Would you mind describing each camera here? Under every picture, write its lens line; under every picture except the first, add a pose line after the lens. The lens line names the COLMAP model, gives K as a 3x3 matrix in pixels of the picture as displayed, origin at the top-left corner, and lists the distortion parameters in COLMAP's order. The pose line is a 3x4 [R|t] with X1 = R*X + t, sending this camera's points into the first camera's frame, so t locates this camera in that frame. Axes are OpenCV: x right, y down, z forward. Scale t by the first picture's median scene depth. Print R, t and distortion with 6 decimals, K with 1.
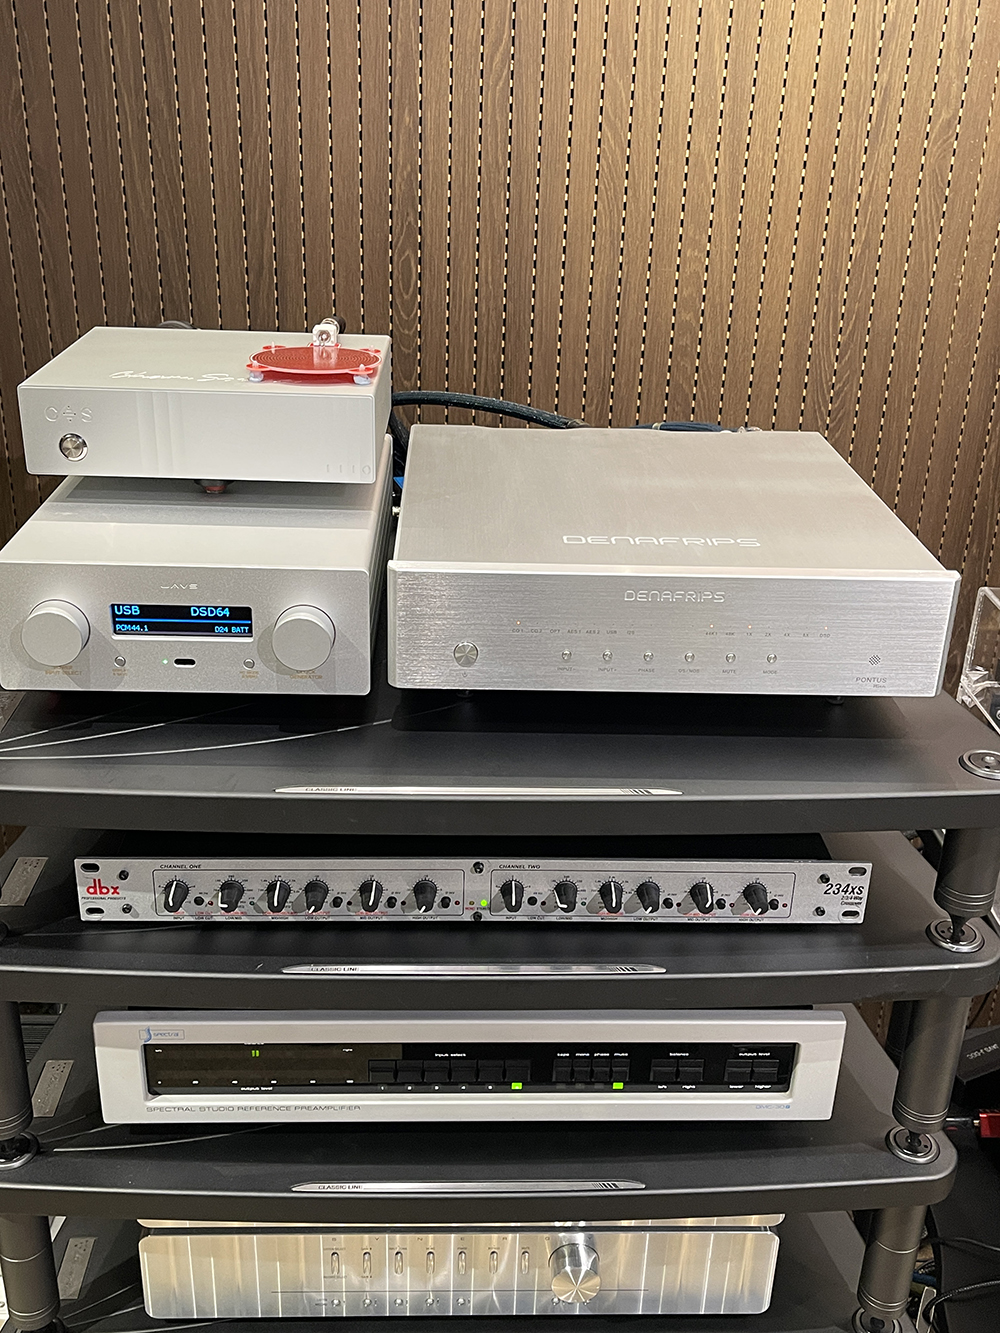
lens RADIAL K [[1314.5, 0, 491.0], [0, 1314.5, 642.7], [0, 0, 1]] dist [0.017895, 0.000000]
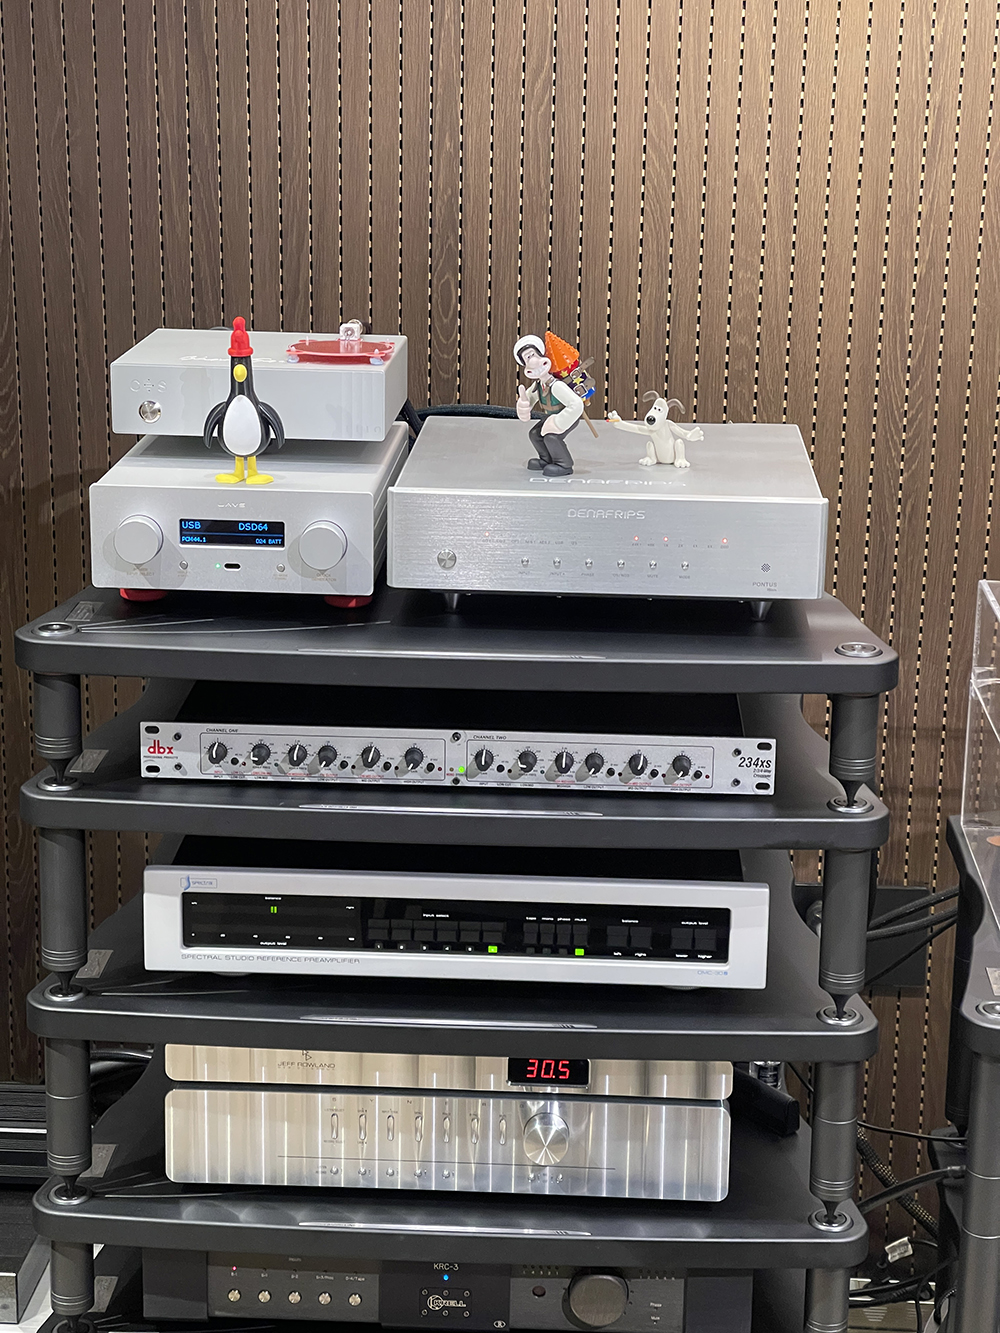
lens RADIAL K [[2692.2, 0, 499.0], [0, 2692.2, 667.6], [0, 0, 1]] dist [0.171729, 0.000000]
pose [[0.996164, 0.007350, -0.087197, 0.235793], [-0.021254, 0.986949, -0.159623, 0.478137], [0.084886, 0.160864, 0.983319, -1.419467]]
